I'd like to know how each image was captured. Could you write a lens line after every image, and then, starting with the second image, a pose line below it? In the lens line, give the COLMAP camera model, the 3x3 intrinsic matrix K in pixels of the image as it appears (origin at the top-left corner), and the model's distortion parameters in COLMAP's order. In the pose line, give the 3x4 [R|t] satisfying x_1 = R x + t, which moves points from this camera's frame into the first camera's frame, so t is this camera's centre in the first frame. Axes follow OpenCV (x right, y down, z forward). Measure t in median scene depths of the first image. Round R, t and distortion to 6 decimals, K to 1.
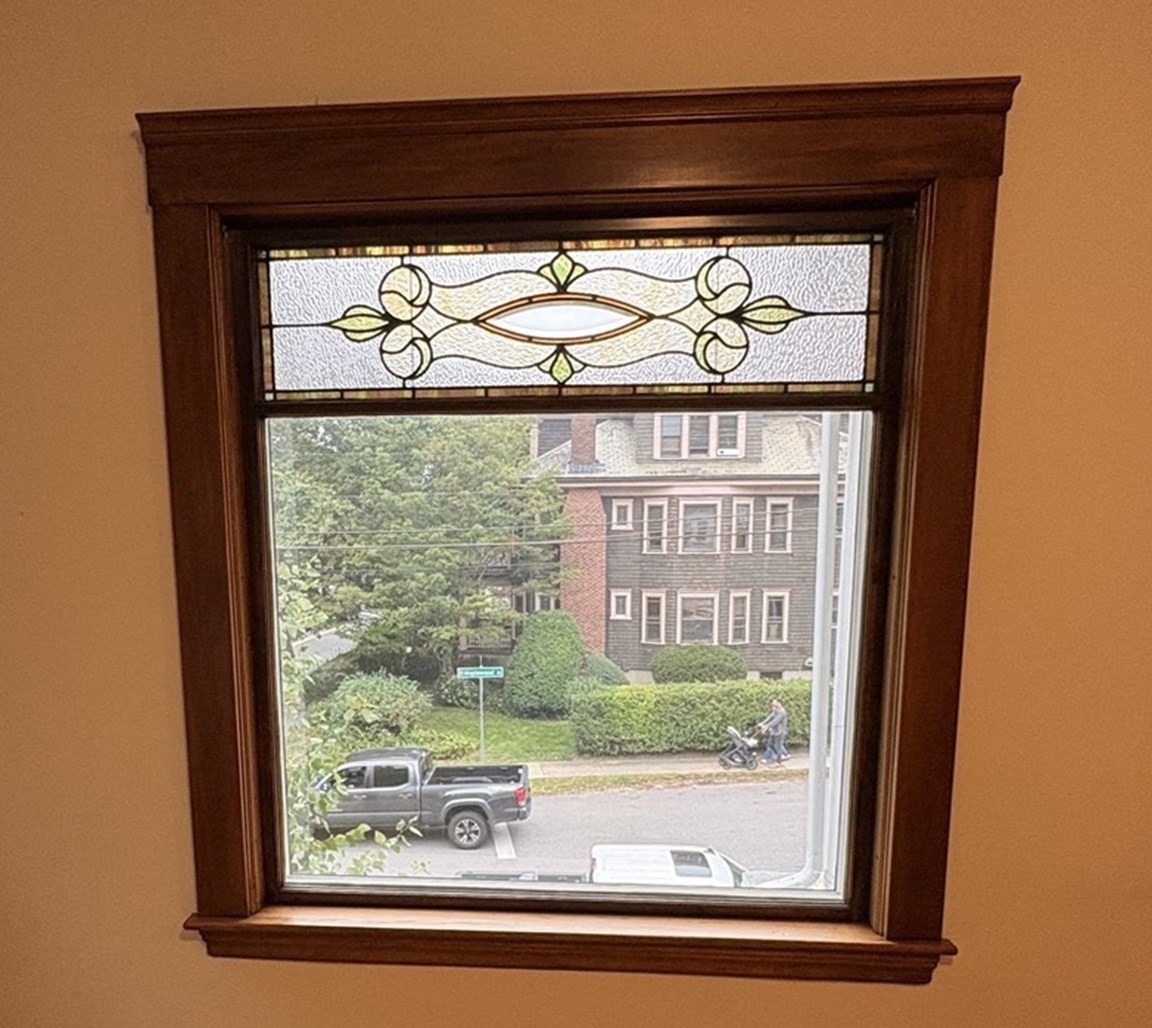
lens RADIAL K [[899.5, 0, 493.2], [0, 899.5, 670.8], [0, 0, 1]] dist [-0.000554, 0.000878]
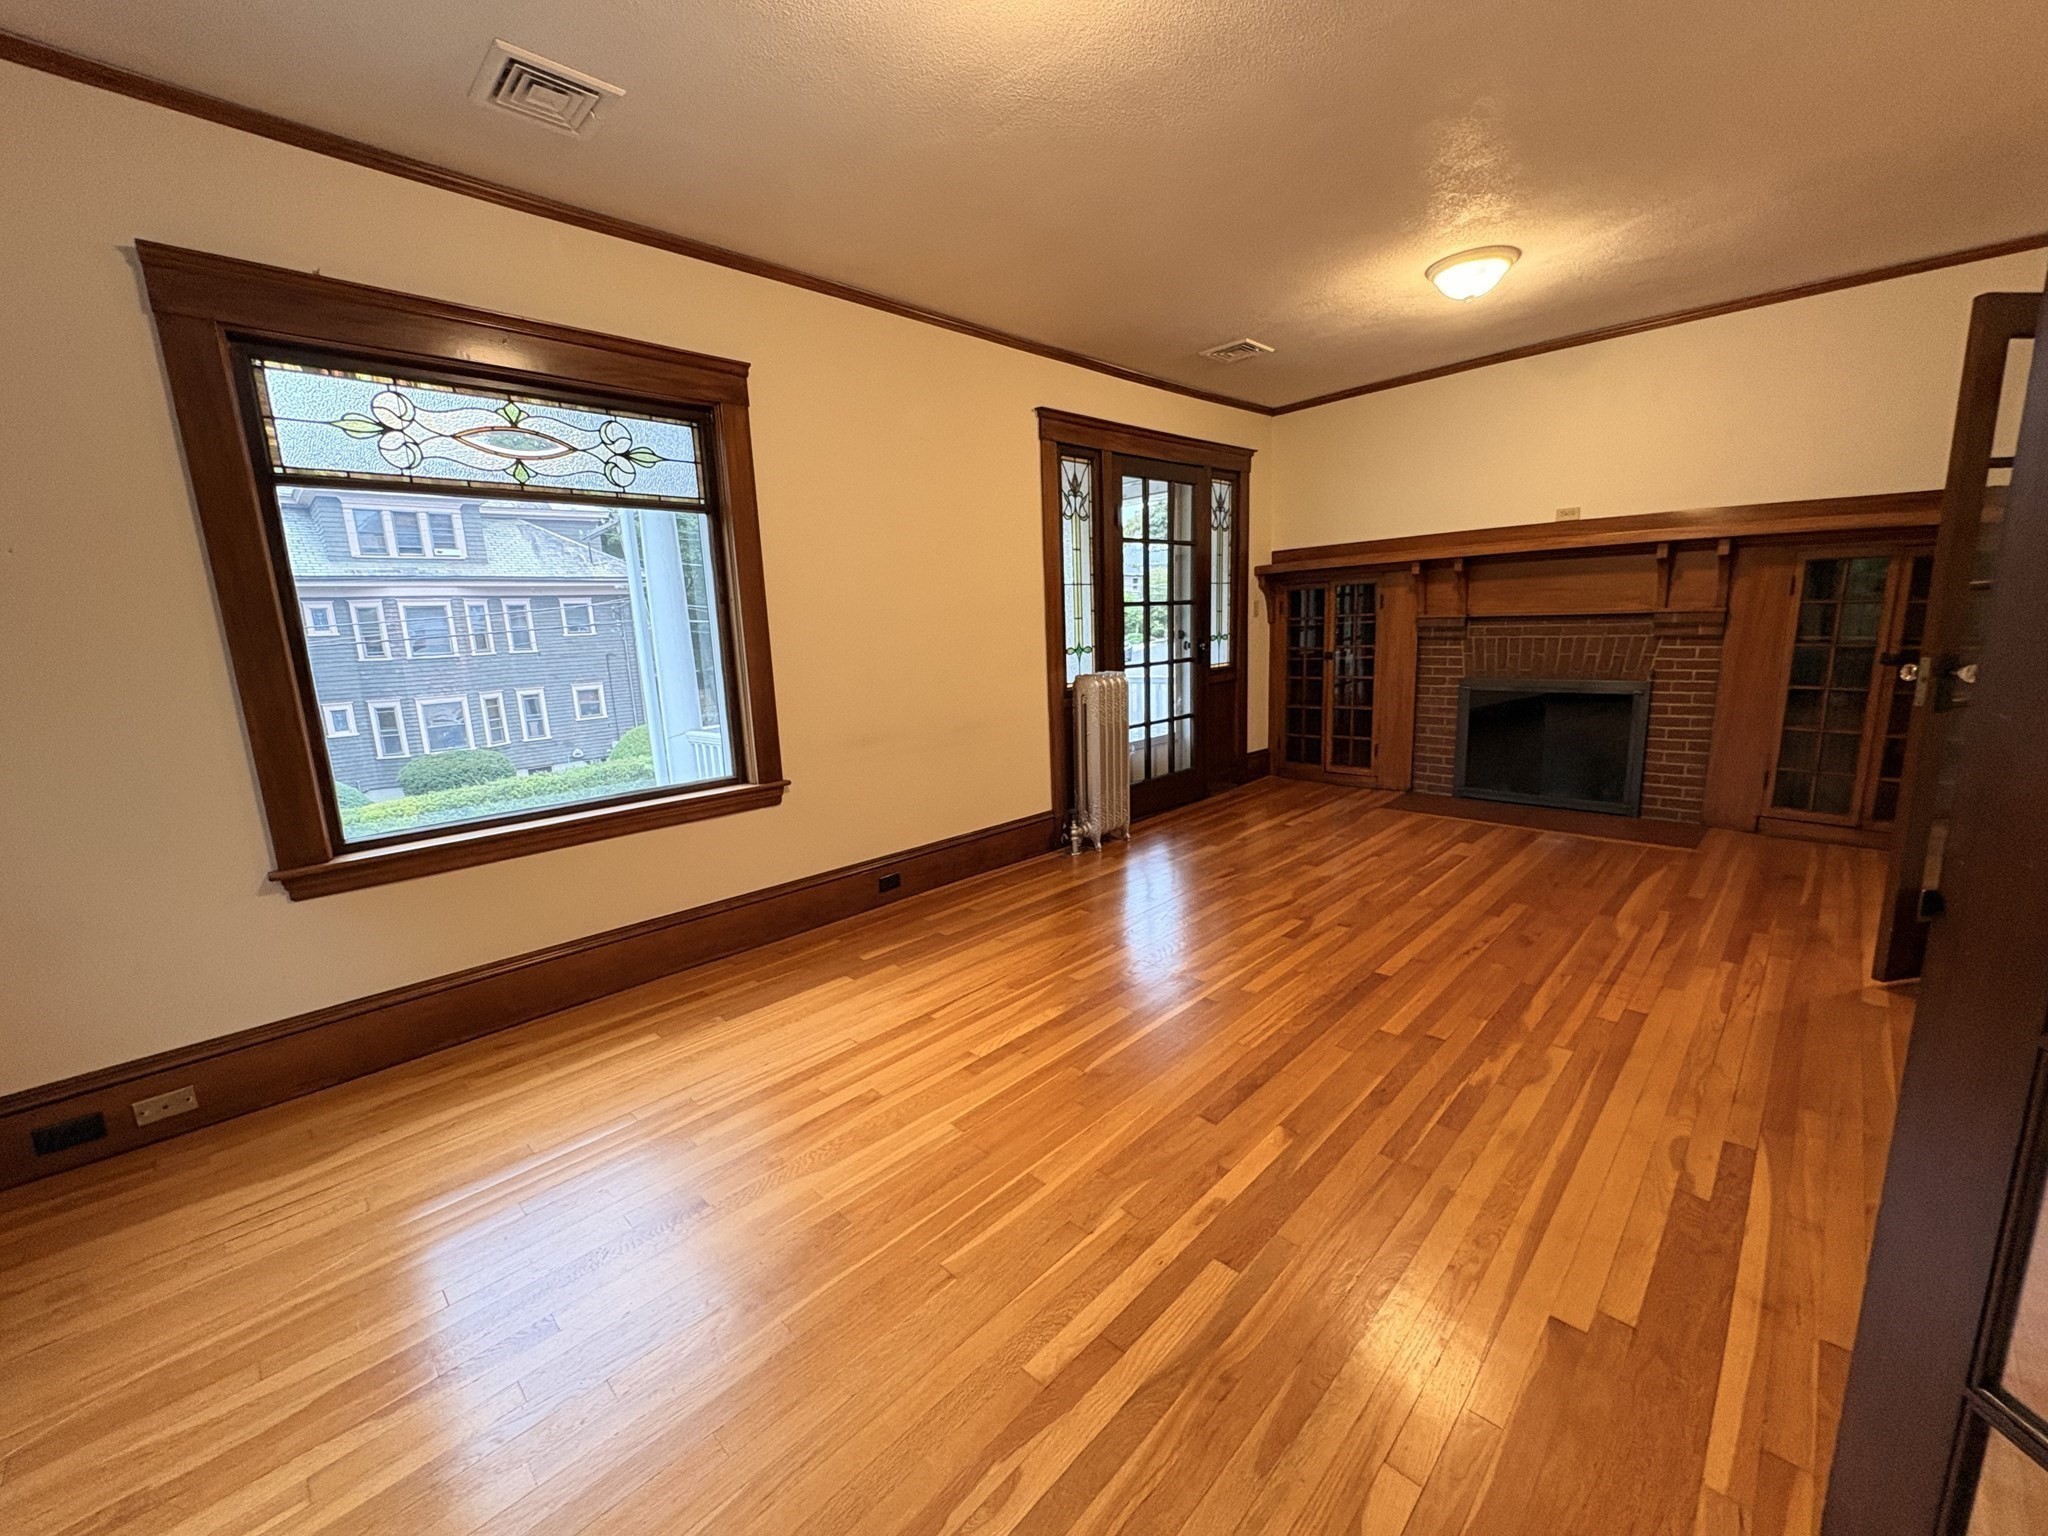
lens RADIAL K [[813.7, 0, 1023.9], [0, 813.7, 771.6], [0, 0, 1]] dist [0.000687, -0.000067]
pose [[0.645962, -0.161525, 0.746085, -0.505414], [0.150806, 0.985098, 0.082702, 0.204490], [-0.748325, 0.059092, 0.660695, -0.604949]]
